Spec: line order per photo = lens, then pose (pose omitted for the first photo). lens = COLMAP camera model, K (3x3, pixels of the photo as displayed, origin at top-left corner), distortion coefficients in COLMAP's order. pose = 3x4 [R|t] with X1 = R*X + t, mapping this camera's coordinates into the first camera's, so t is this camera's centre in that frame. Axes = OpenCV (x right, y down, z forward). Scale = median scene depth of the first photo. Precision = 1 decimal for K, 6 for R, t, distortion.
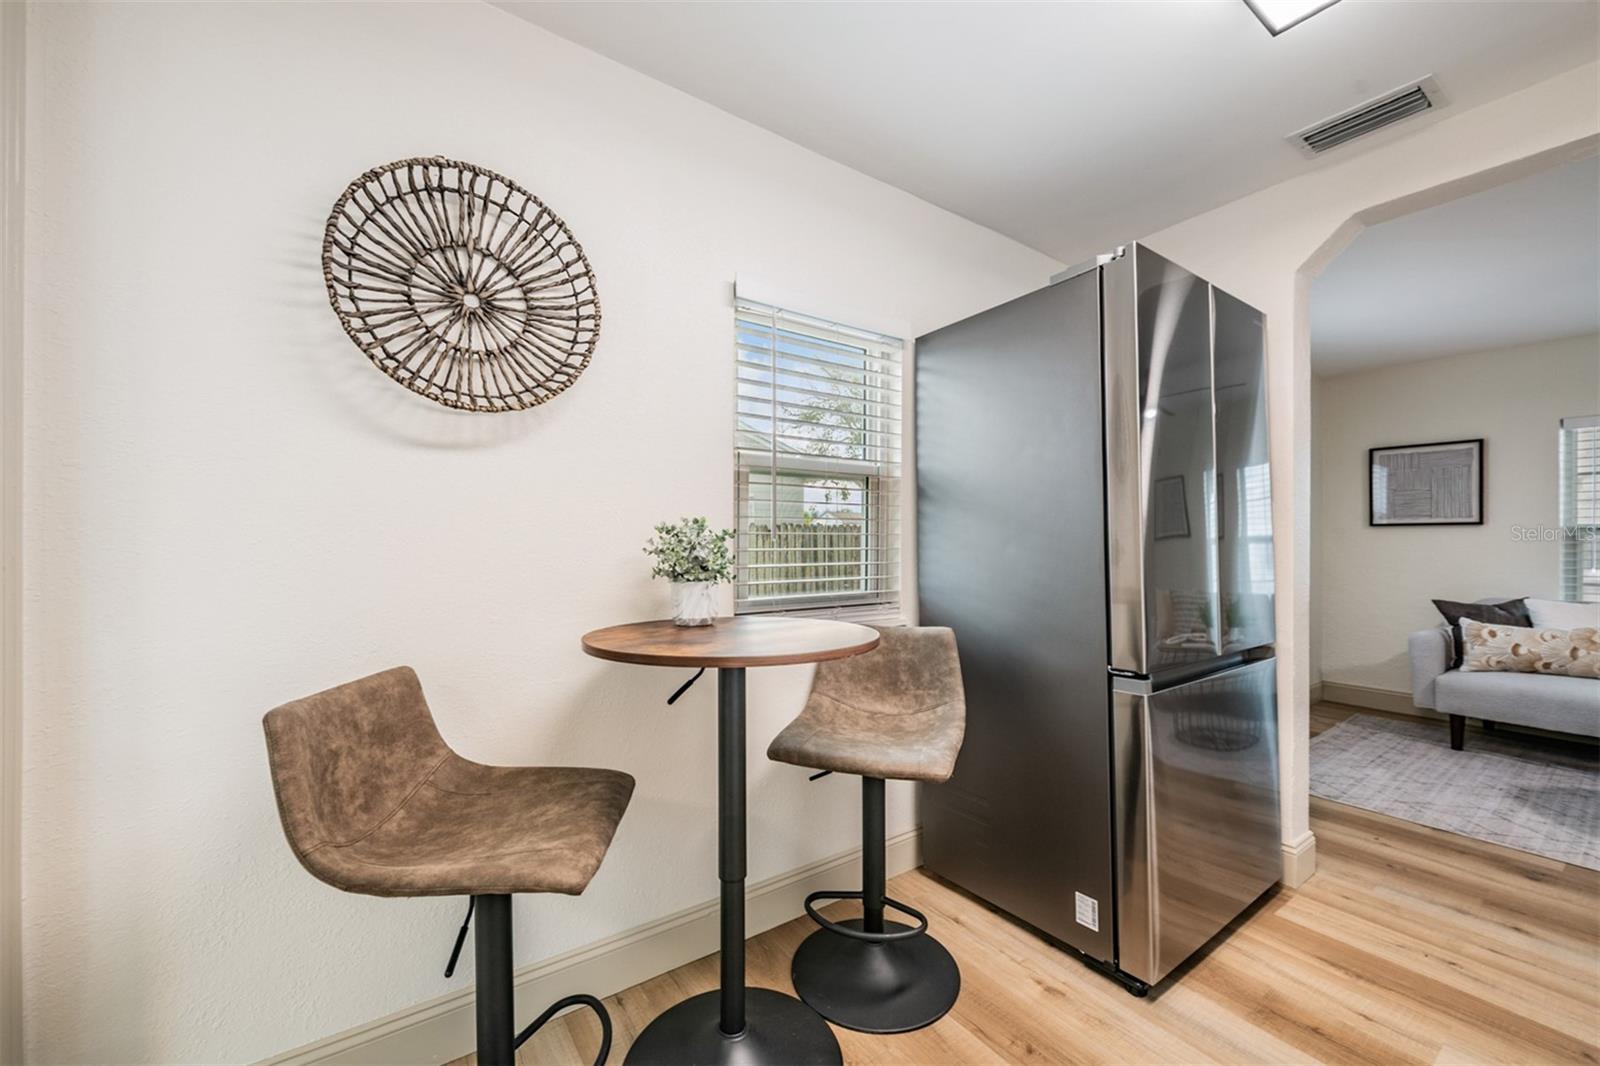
lens RADIAL K [[632.9, 0, 788.5], [0, 632.9, 537.2], [0, 0, 1]] dist [-0.007988, 0.001166]
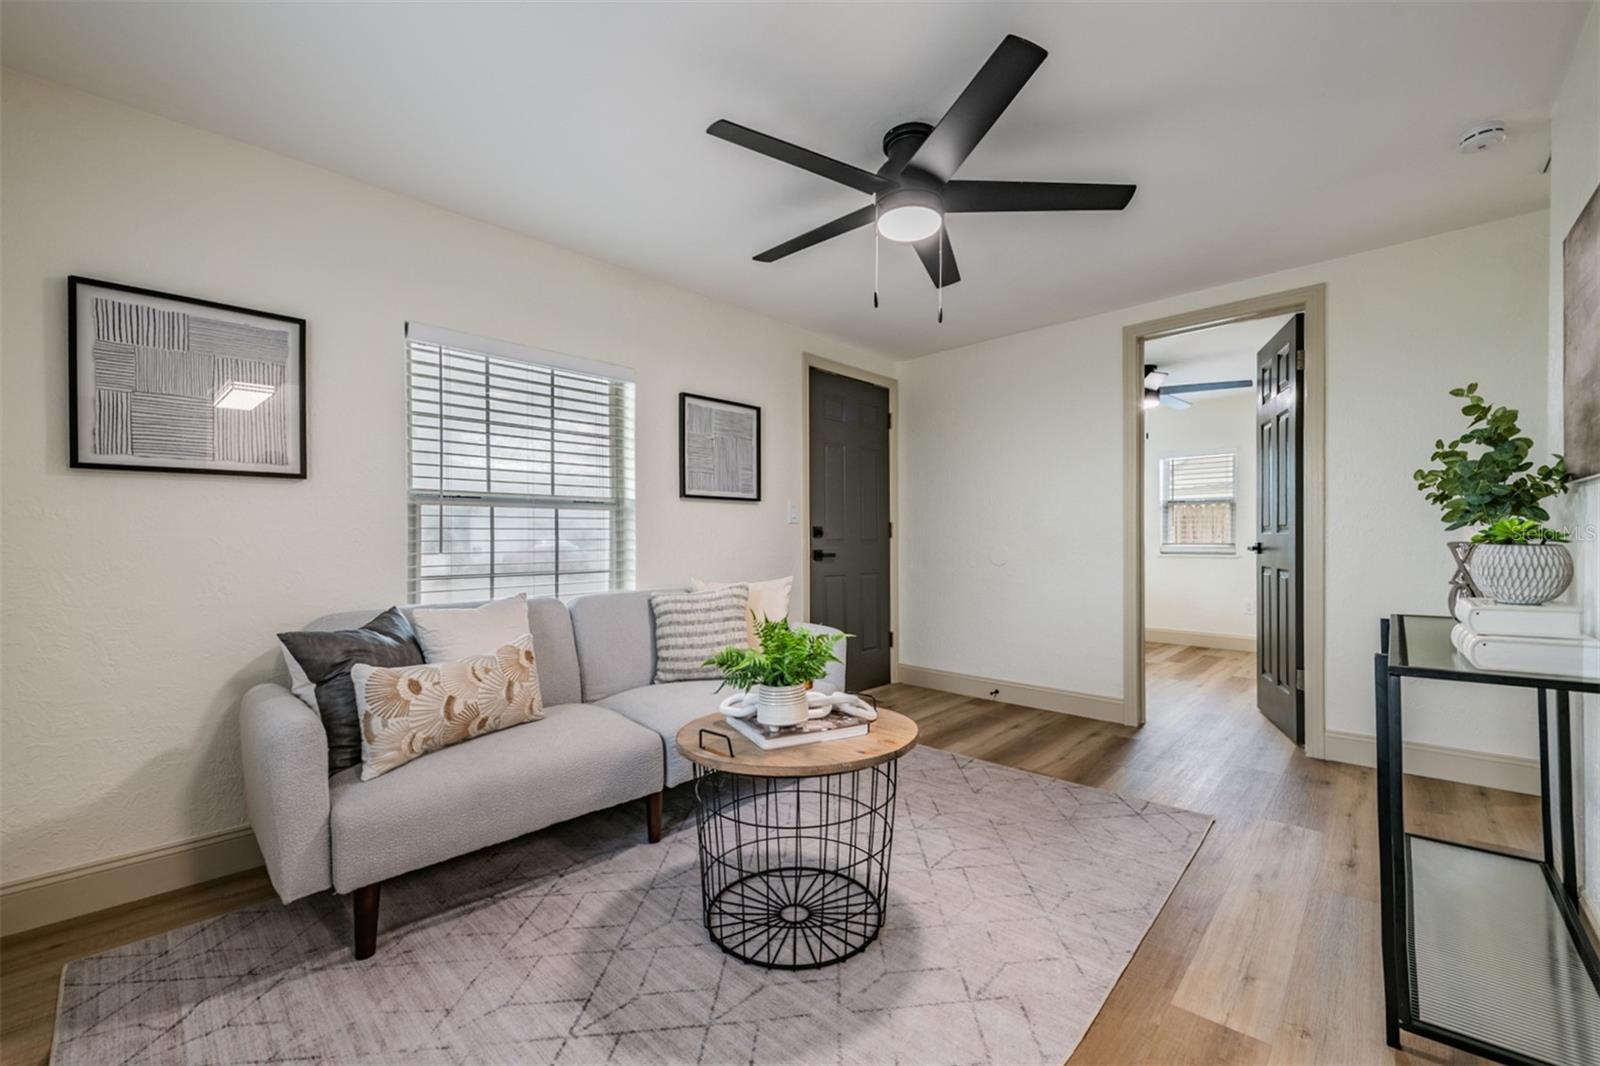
lens RADIAL K [[632.9, 0, 798.7], [0, 632.9, 544.2], [0, 0, 1]] dist [-0.007988, 0.001166]
pose [[-0.205332, 0.002465, 0.978689, 0.577841], [0.008077, 0.999967, -0.000824, 0.044279], [-0.978659, 0.007736, -0.205346, 0.817903]]
